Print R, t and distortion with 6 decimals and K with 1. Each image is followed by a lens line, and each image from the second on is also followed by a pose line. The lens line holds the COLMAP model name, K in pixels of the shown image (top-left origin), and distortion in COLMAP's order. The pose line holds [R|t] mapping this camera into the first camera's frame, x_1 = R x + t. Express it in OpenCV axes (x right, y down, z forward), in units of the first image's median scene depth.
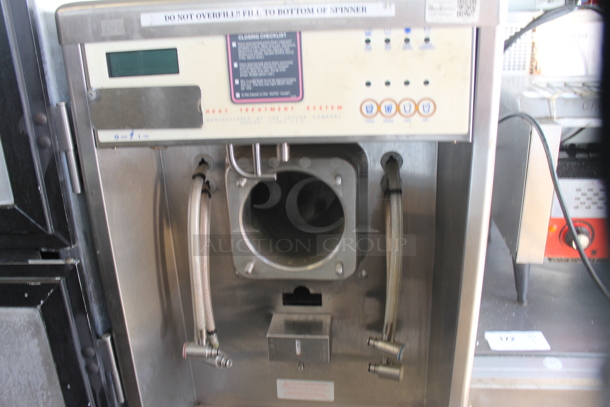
lens RADIAL K [[517.0, 0, 302.3], [0, 517.0, 202.3], [0, 0, 1]] dist [-0.134623, 0.086887]
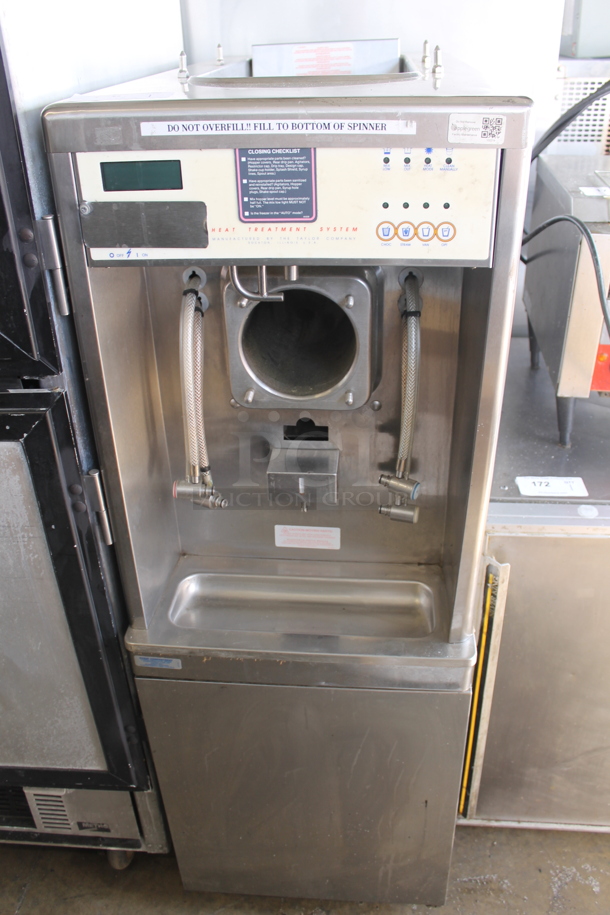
lens RADIAL K [[775.5, 0, 310.0], [0, 775.5, 454.7], [0, 0, 1]] dist [-0.134623, 0.086887]
pose [[0.999535, 0.006290, 0.029840, -0.045256], [-0.012018, 0.980552, 0.195892, -0.048089], [-0.028028, -0.196159, 0.980171, -0.422559]]
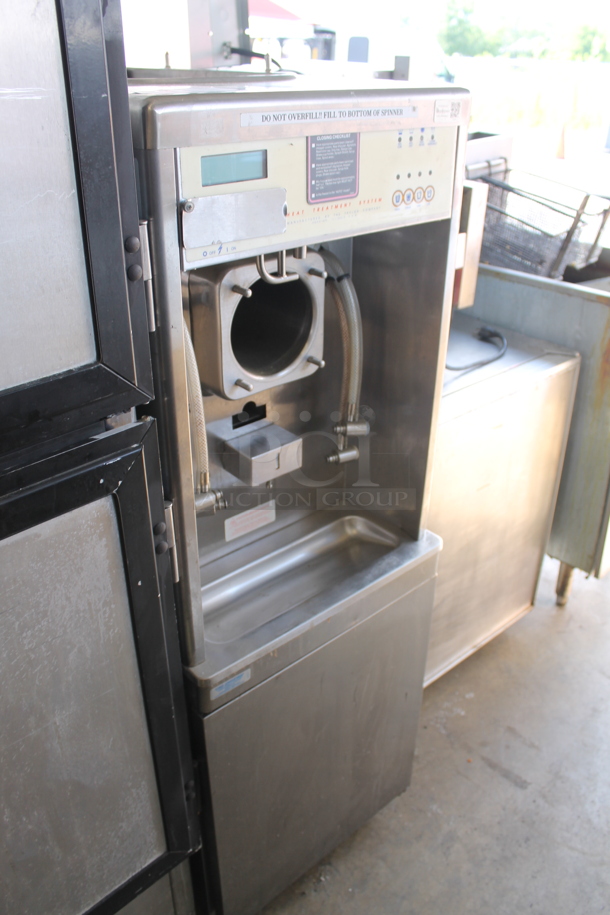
lens RADIAL K [[775.5, 0, 304.6], [0, 775.5, 453.0], [0, 0, 1]] dist [-0.134623, 0.086887]
pose [[0.669847, -0.311031, 0.674215, -1.223139], [0.203938, 0.950181, 0.235724, -0.077292], [-0.713943, -0.020401, 0.699906, -0.061377]]
